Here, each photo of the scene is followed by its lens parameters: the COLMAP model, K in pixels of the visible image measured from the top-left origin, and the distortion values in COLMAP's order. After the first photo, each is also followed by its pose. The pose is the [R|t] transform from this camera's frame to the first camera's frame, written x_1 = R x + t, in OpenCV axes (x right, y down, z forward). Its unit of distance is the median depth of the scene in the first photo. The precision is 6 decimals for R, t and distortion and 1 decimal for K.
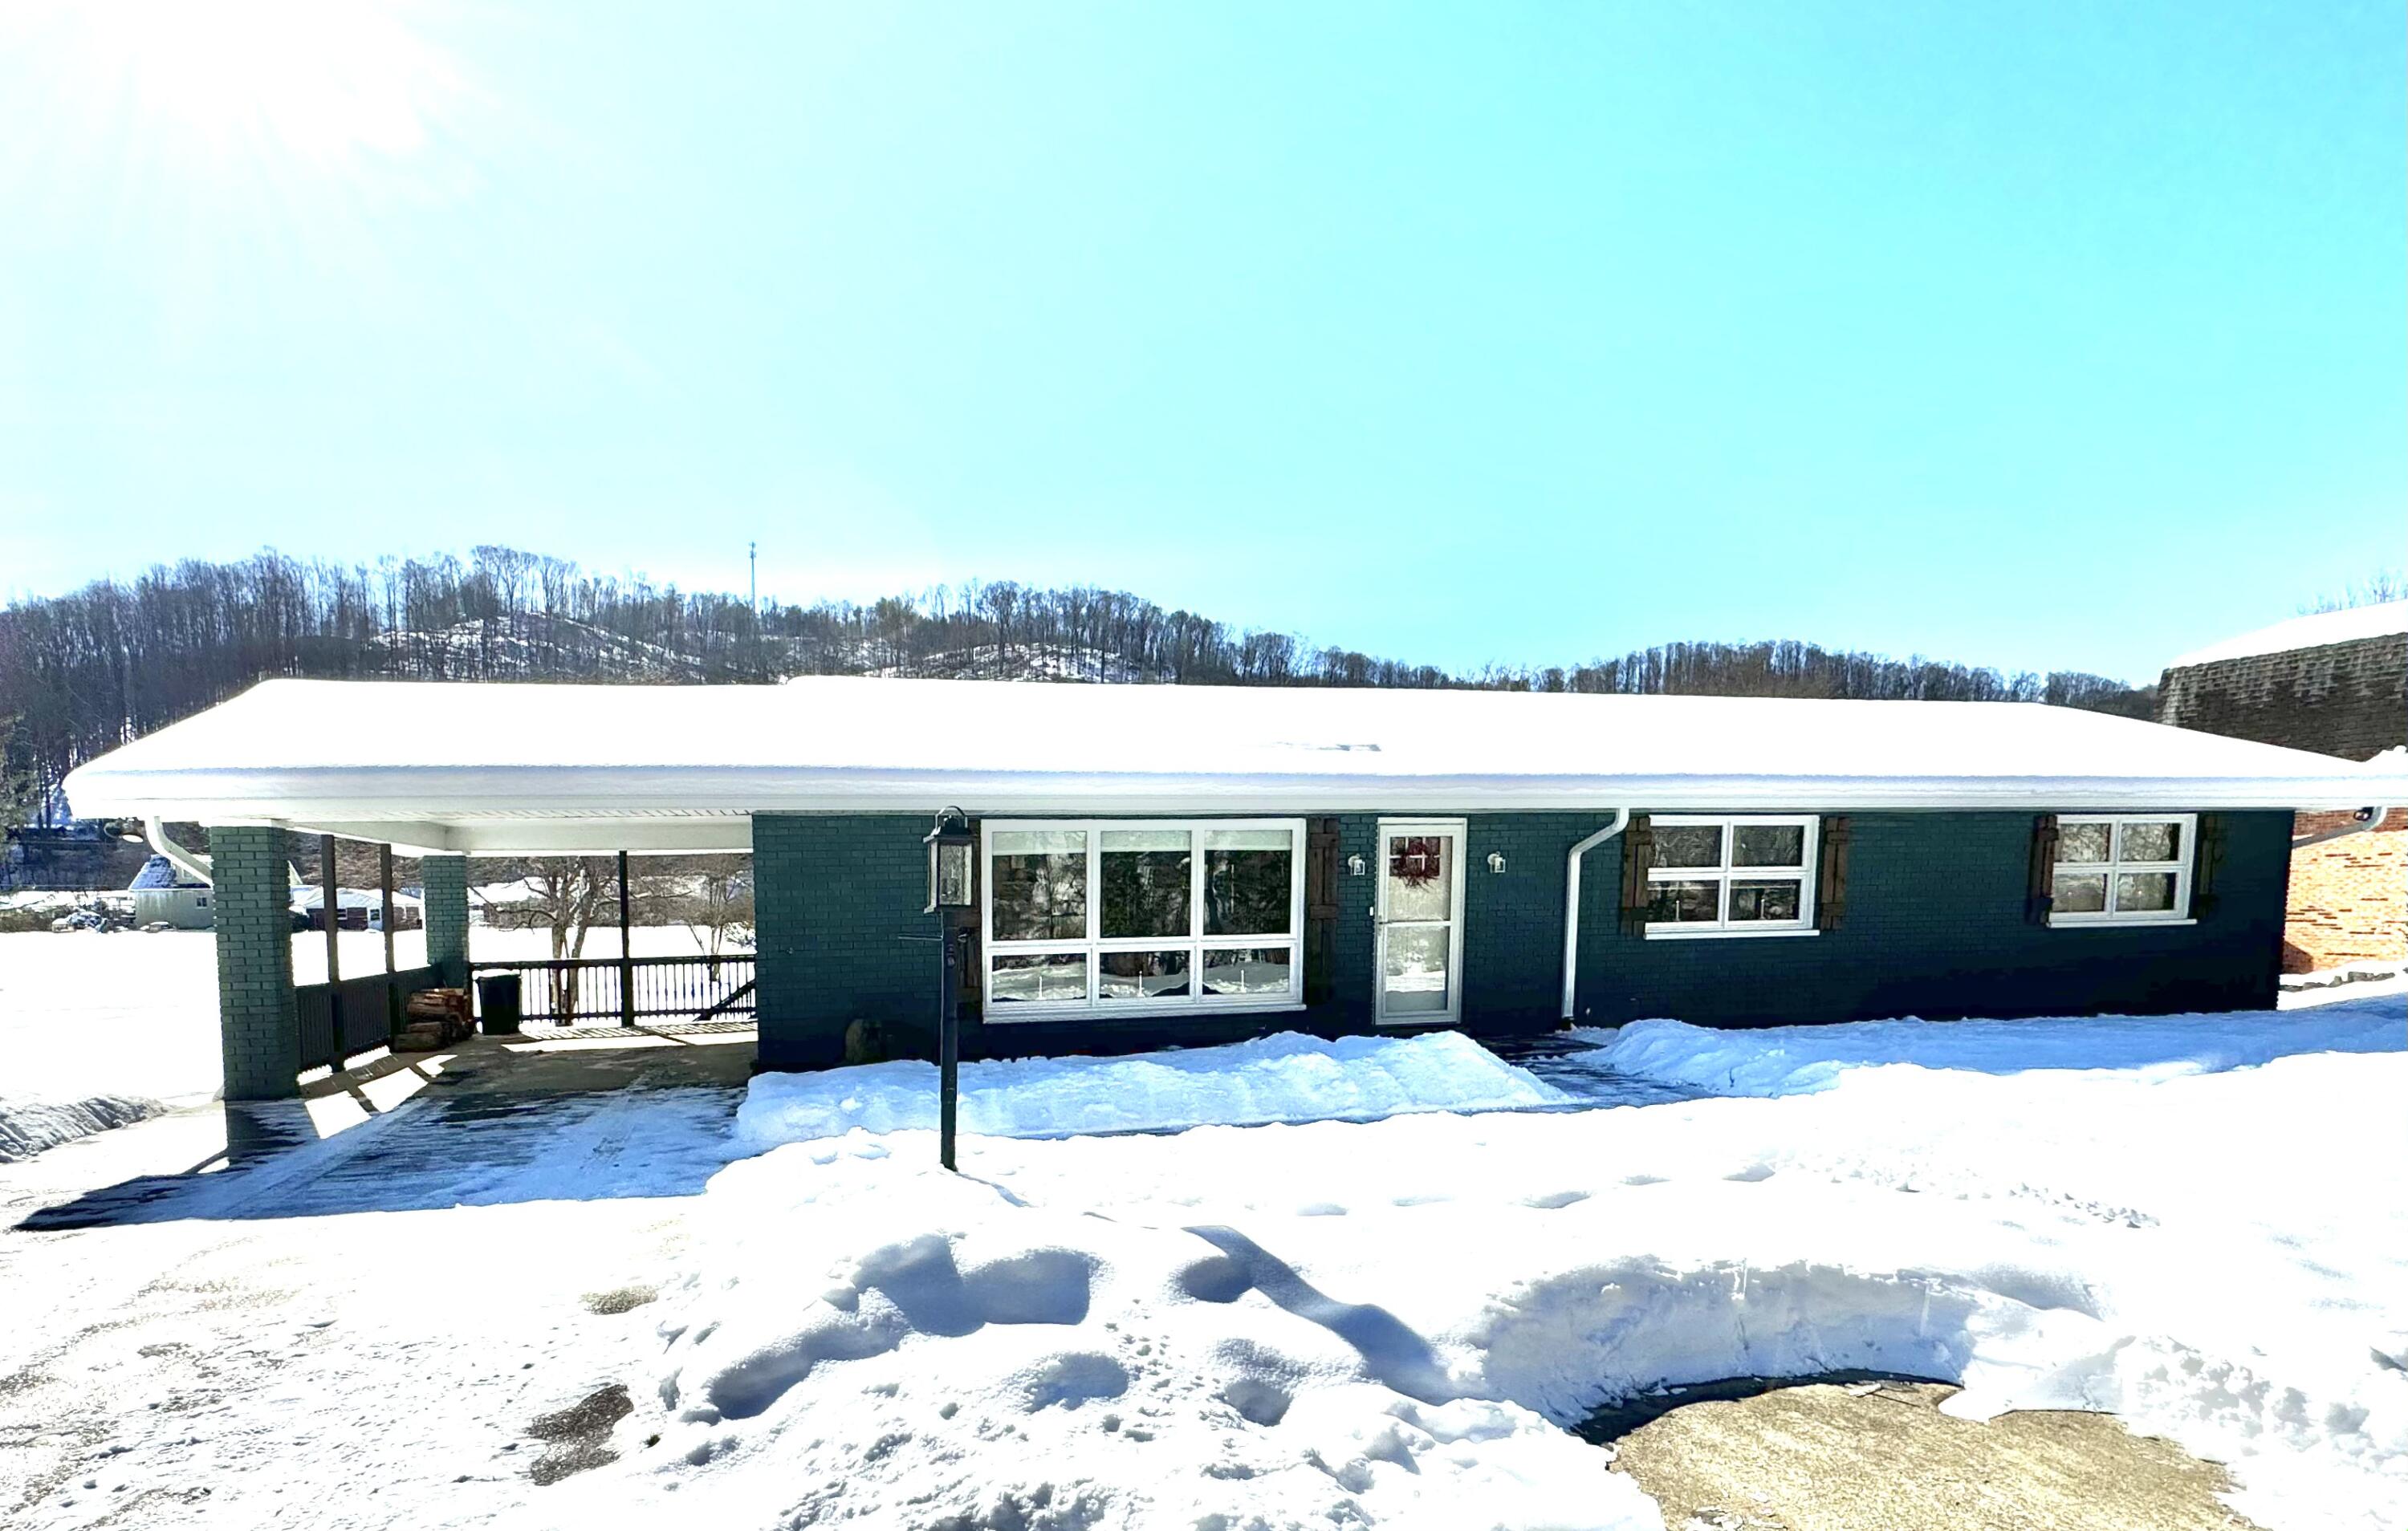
lens RADIAL K [[1271.9, 0, 1112.1], [0, 1271.9, 1071.0], [0, 0, 1]] dist [-0.000438, -0.000193]
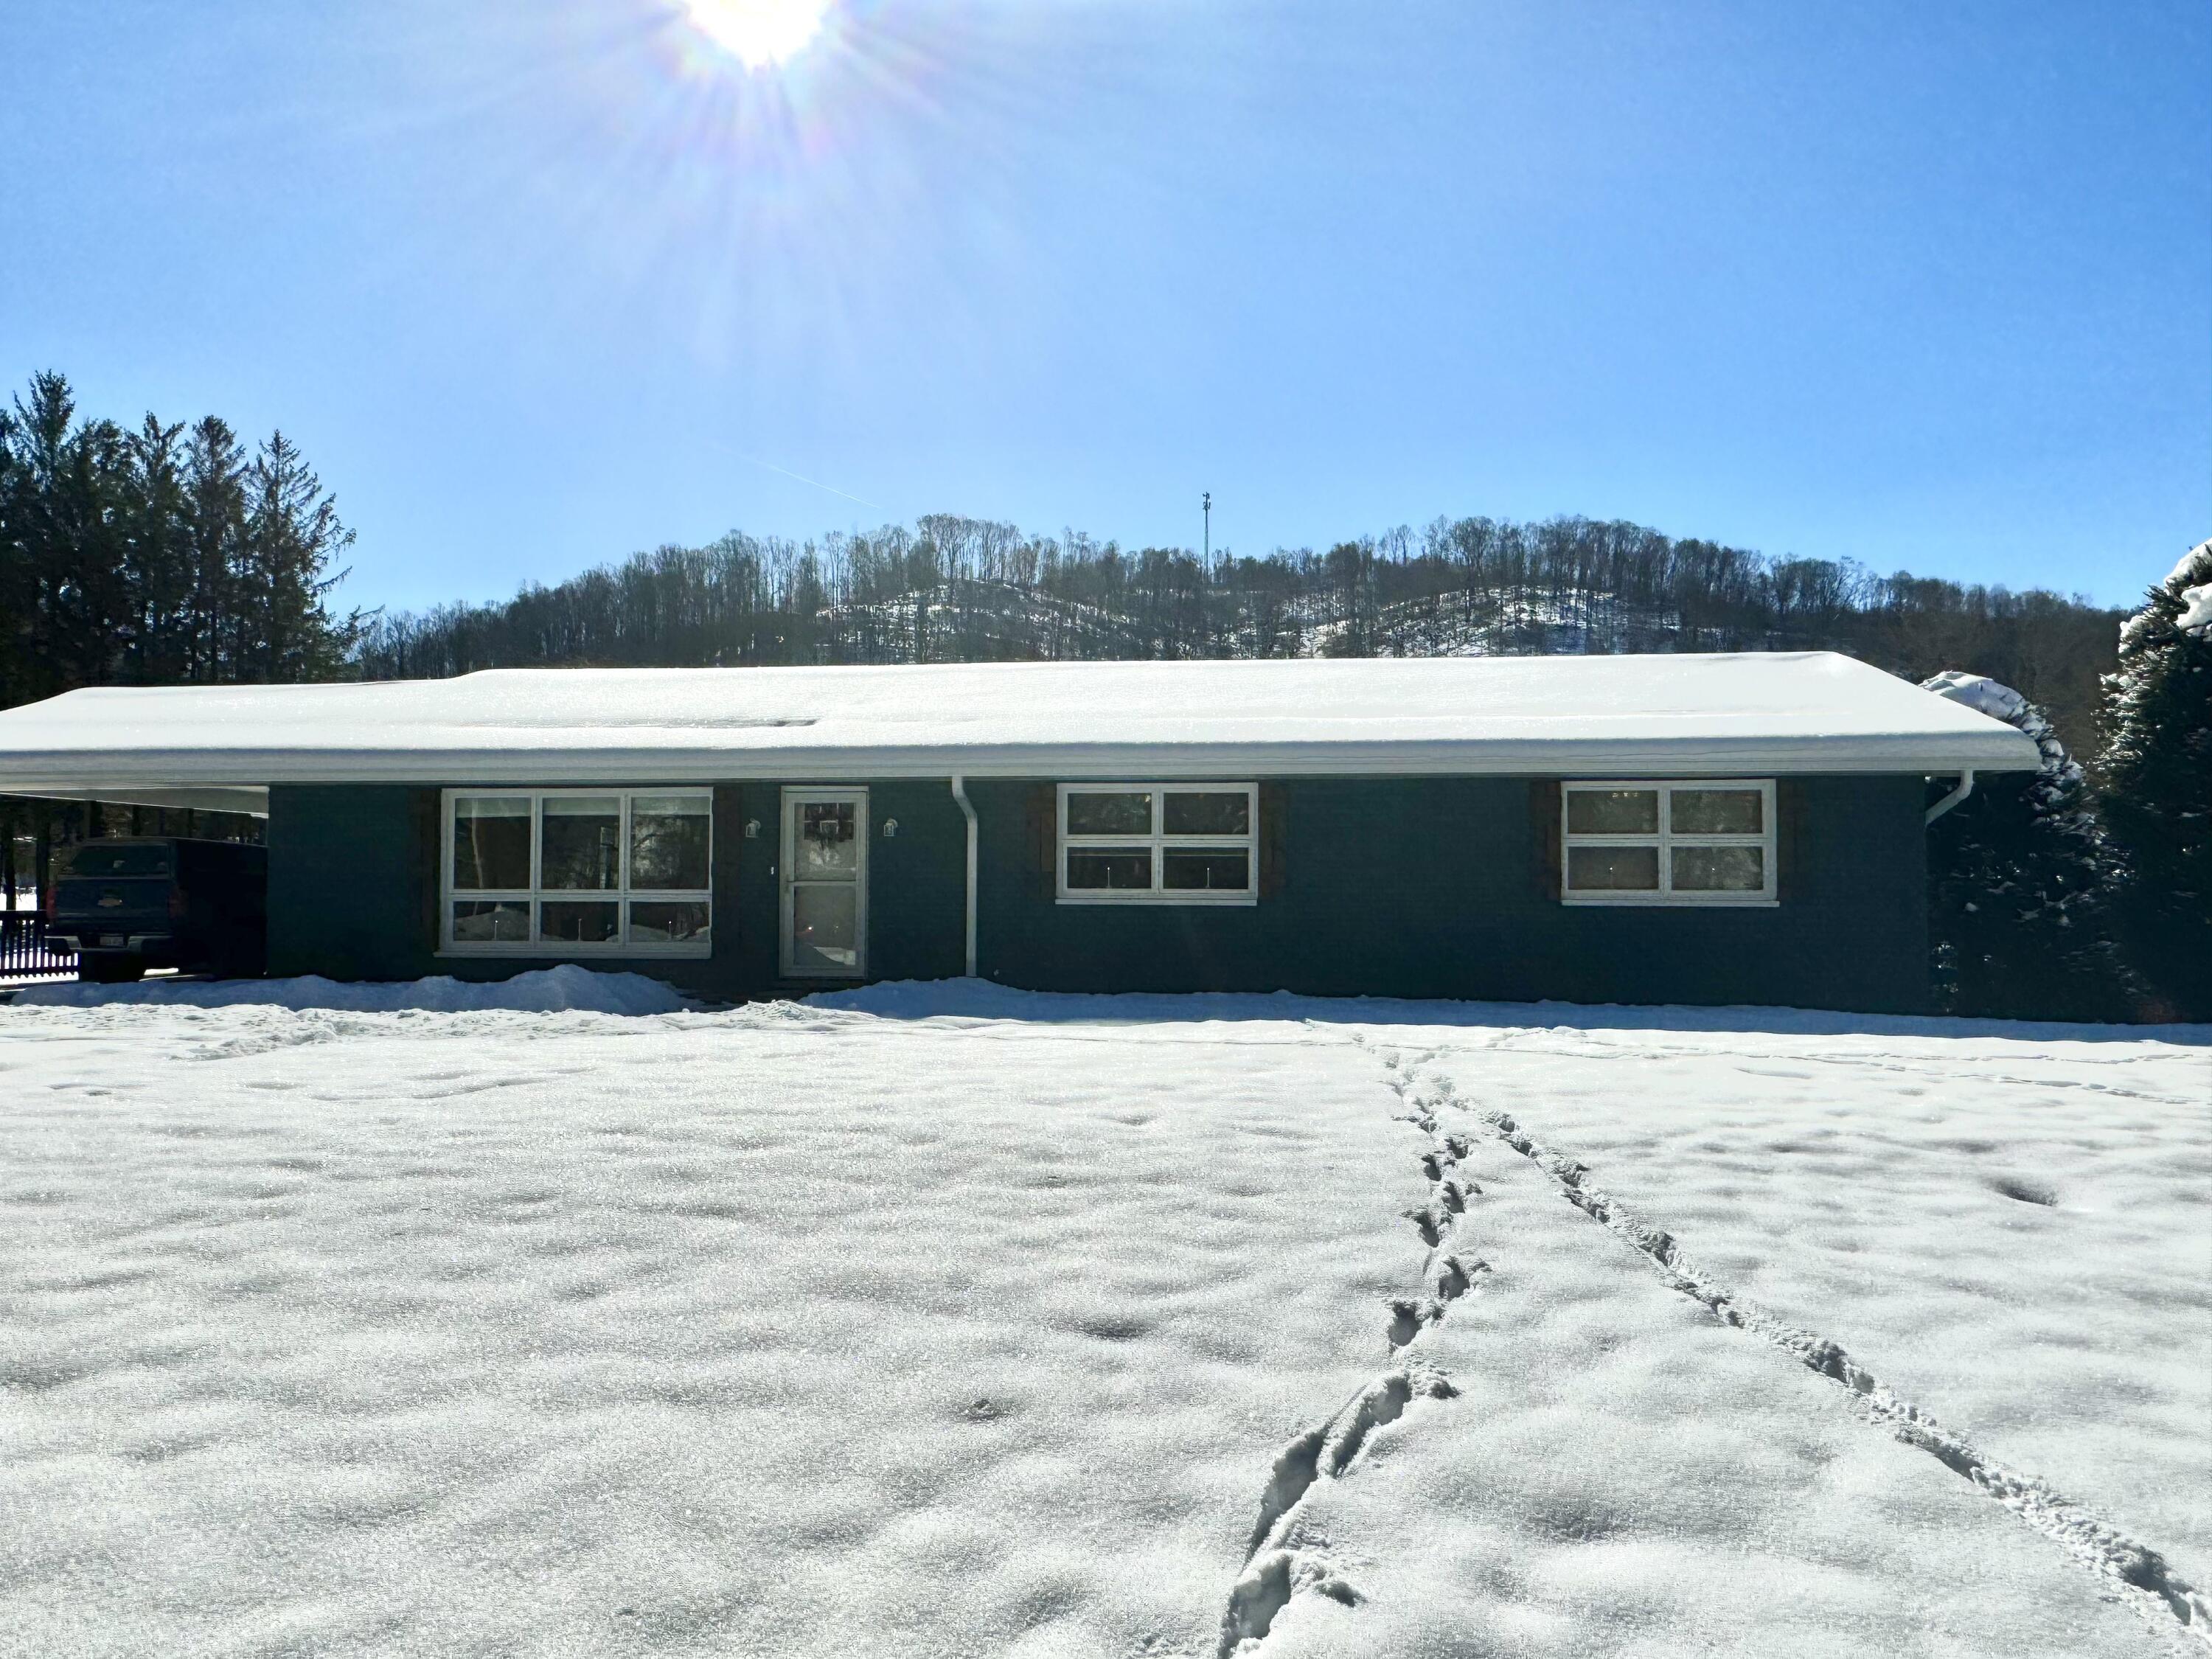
lens RADIAL K [[1521.0, 0, 1106.0], [0, 1521.0, 829.5], [0, 0, 1]] dist [-0.002920, 0.001268]
pose [[0.942996, 0.007116, -0.332727, 0.818959], [-0.062977, 0.985523, -0.157409, 0.023413], [0.326790, 0.169391, 0.929793, -0.107090]]
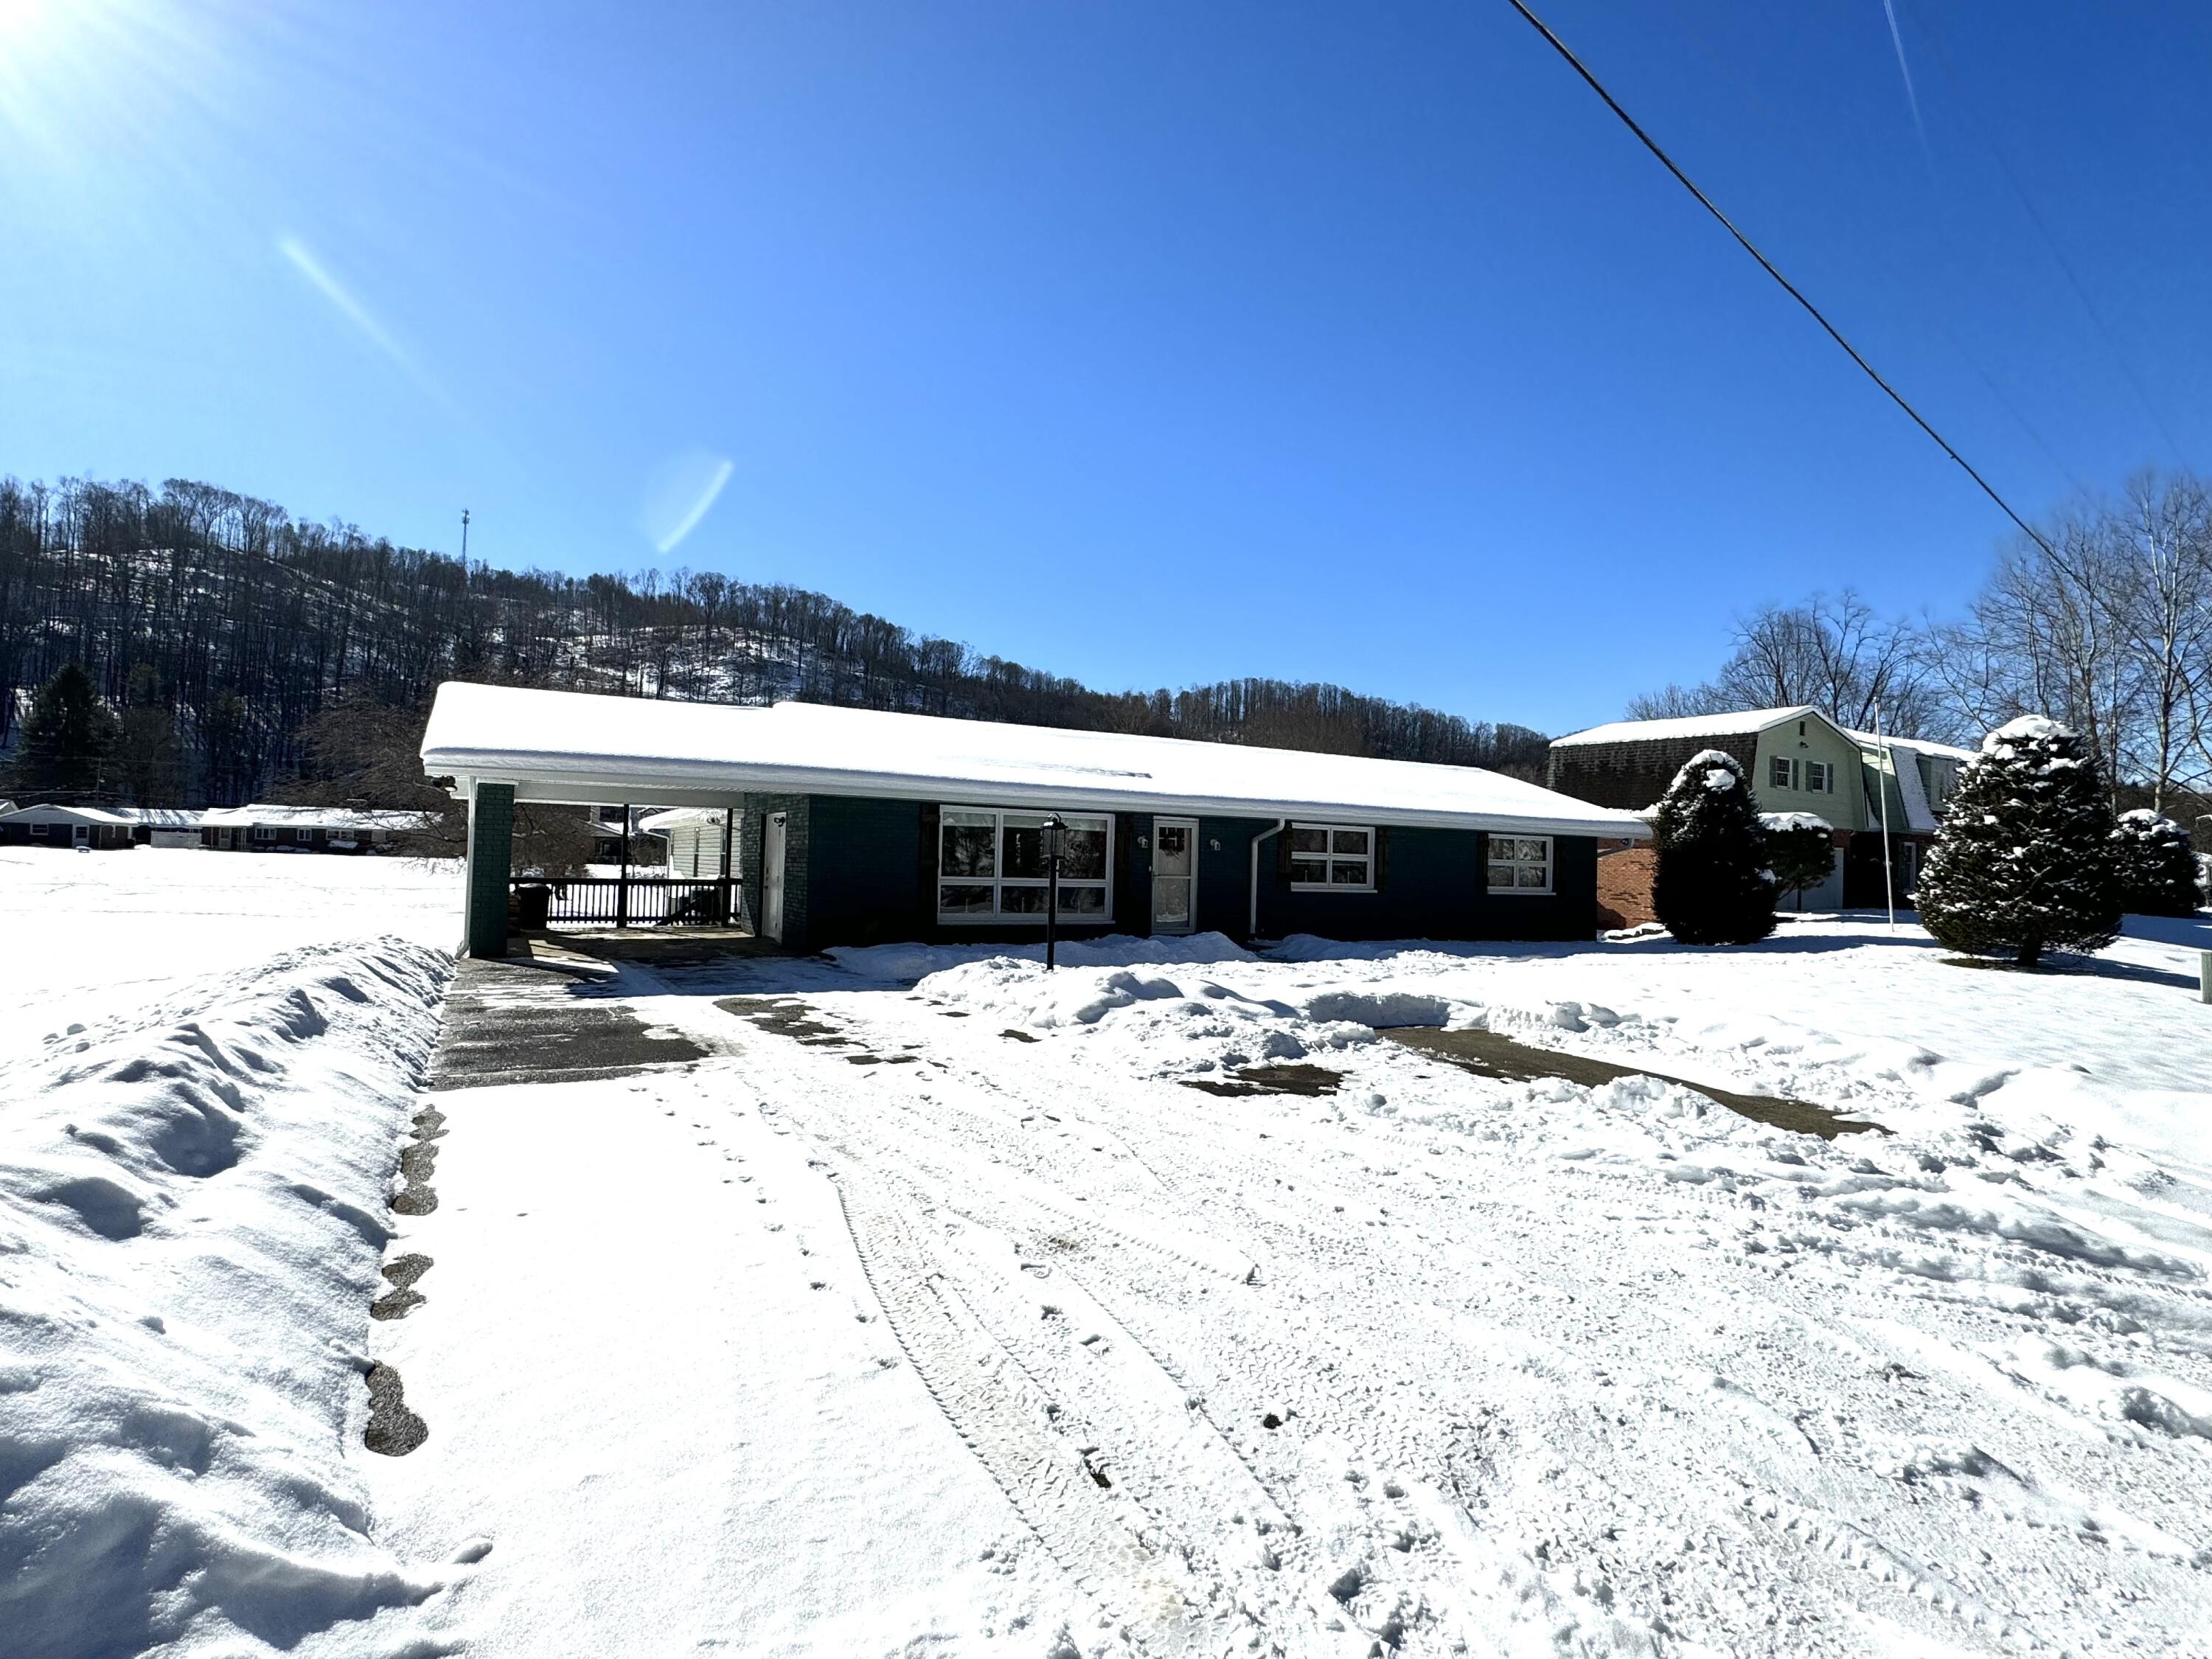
lens RADIAL K [[1101.3, 0, 1106.0], [0, 1101.3, 829.5], [0, 0, 1]] dist [0.002242, 0.000262]
pose [[0.959398, 0.053811, 0.276874, -0.249472], [-0.008935, 0.986938, -0.160854, 0.059244], [-0.281913, 0.151849, 0.947347, -0.384493]]
